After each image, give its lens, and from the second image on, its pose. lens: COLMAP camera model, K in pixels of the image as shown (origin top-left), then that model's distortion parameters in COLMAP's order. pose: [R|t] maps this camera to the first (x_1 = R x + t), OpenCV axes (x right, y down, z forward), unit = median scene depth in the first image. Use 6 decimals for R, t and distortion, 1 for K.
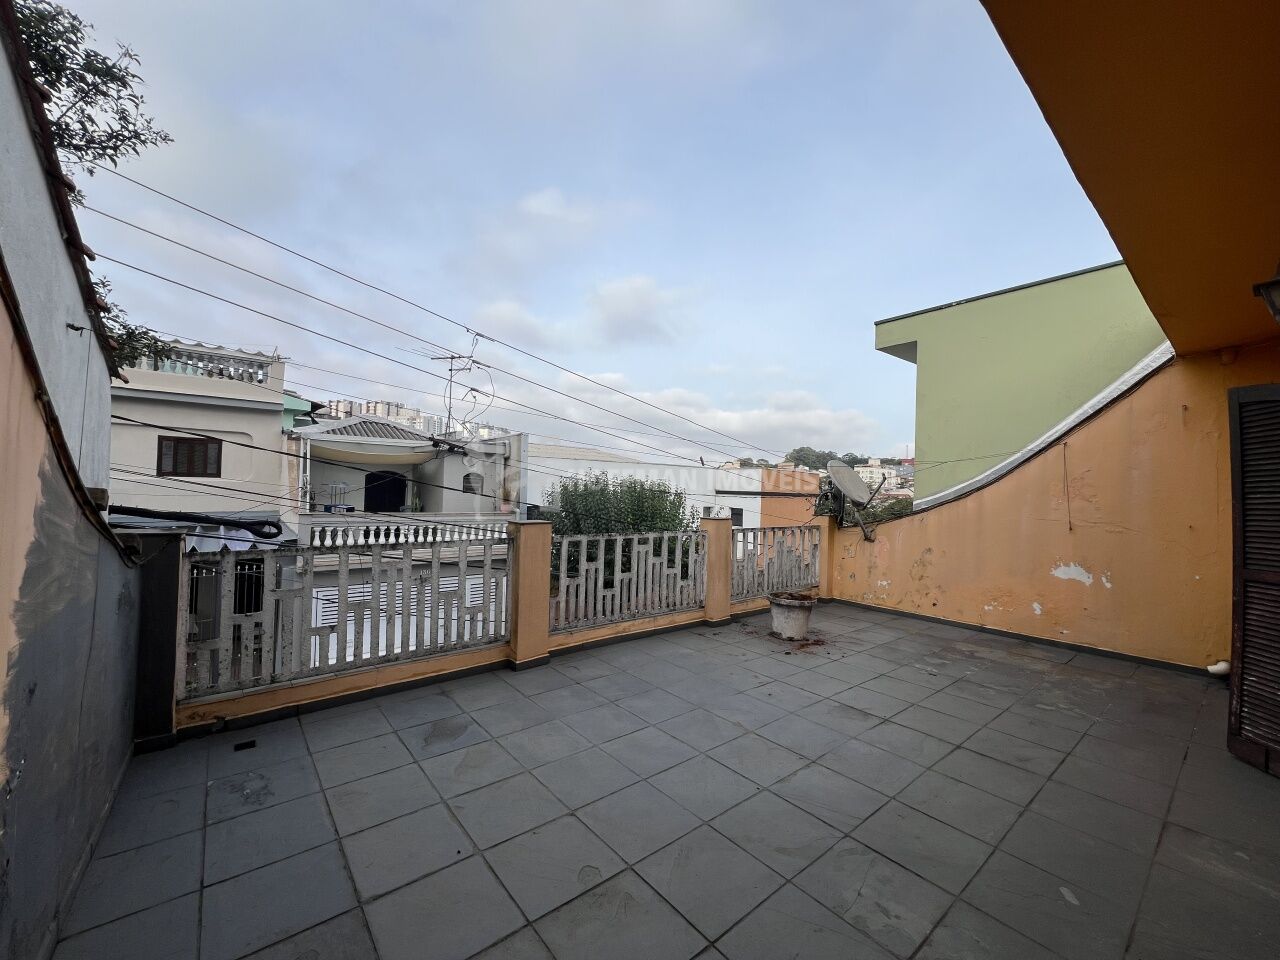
lens RADIAL K [[507.8, 0, 642.5], [0, 507.8, 481.0], [0, 0, 1]] dist [0.000930, -0.000180]
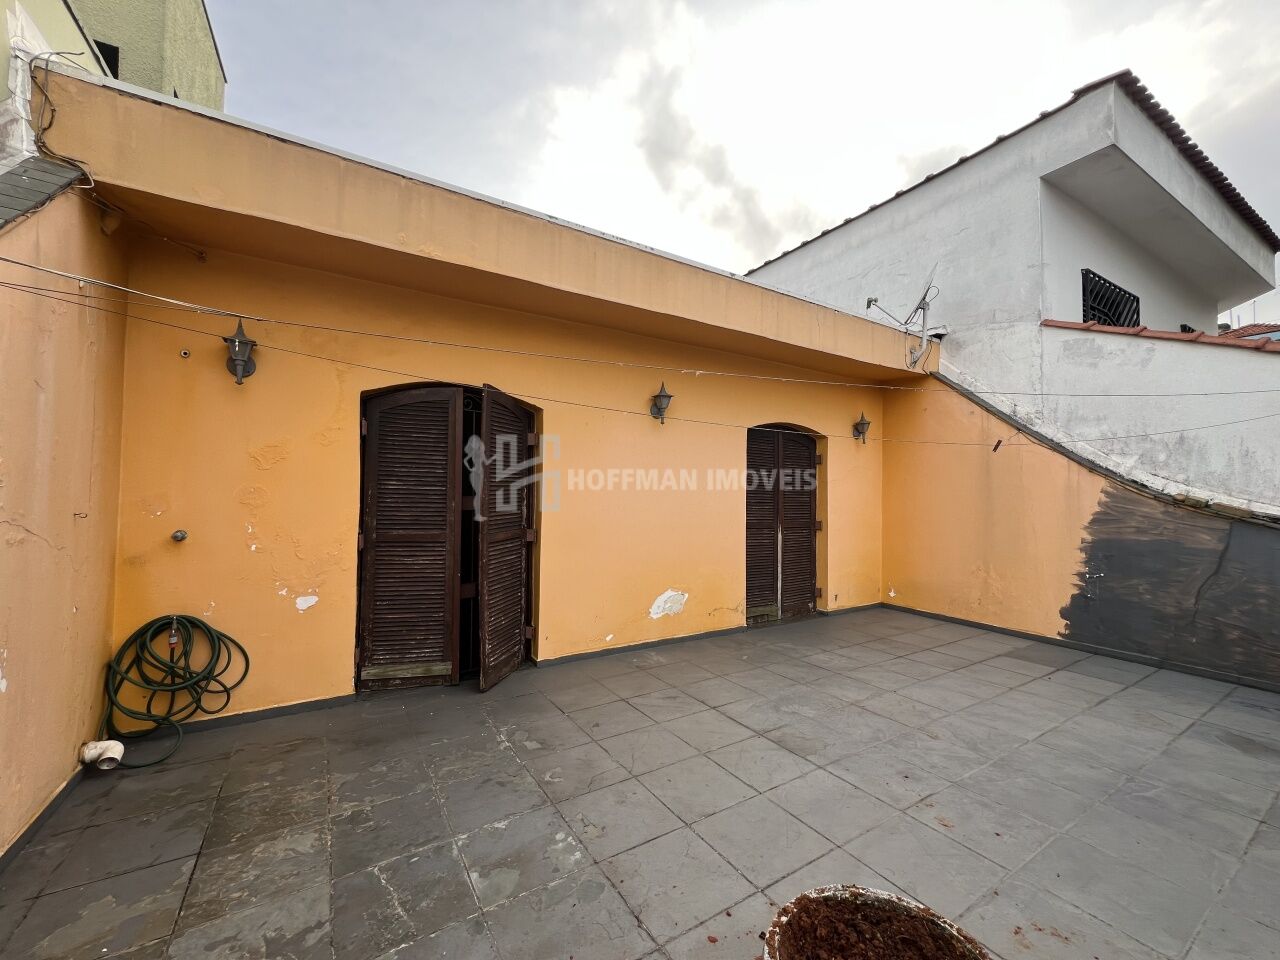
lens RADIAL K [[507.8, 0, 637.0], [0, 507.8, 483.0], [0, 0, 1]] dist [0.000930, -0.000180]
pose [[-0.989767, -0.033644, 0.138674, 0.535889], [-0.039708, 0.998362, -0.041196, 0.067826], [-0.137060, -0.046281, -0.989481, 1.768755]]
